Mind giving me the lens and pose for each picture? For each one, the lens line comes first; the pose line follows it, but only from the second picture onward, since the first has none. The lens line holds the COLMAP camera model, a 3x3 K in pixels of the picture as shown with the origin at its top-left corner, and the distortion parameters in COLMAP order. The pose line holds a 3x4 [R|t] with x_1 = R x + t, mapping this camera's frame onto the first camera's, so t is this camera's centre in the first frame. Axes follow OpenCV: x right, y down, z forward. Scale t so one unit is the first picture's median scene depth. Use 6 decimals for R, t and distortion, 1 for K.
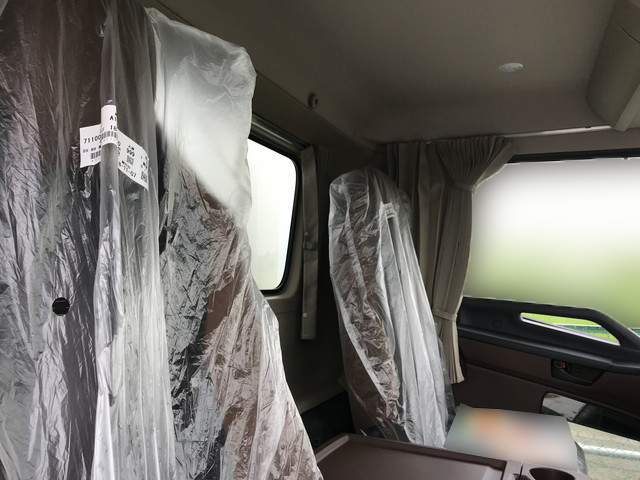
lens RADIAL K [[524.8, 0, 321.7], [0, 524.8, 234.7], [0, 0, 1]] dist [0.023789, -0.028292]
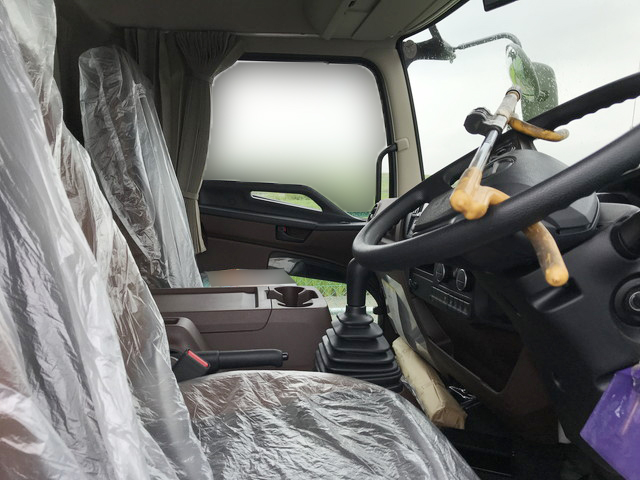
lens RADIAL K [[524.8, 0, 317.2], [0, 524.8, 230.9], [0, 0, 1]] dist [0.023789, -0.028292]
pose [[0.856490, -0.063855, 0.512199, -0.129249], [-0.012146, 0.989550, 0.143676, 0.078120], [-0.516021, -0.129278, 0.846764, -0.114897]]
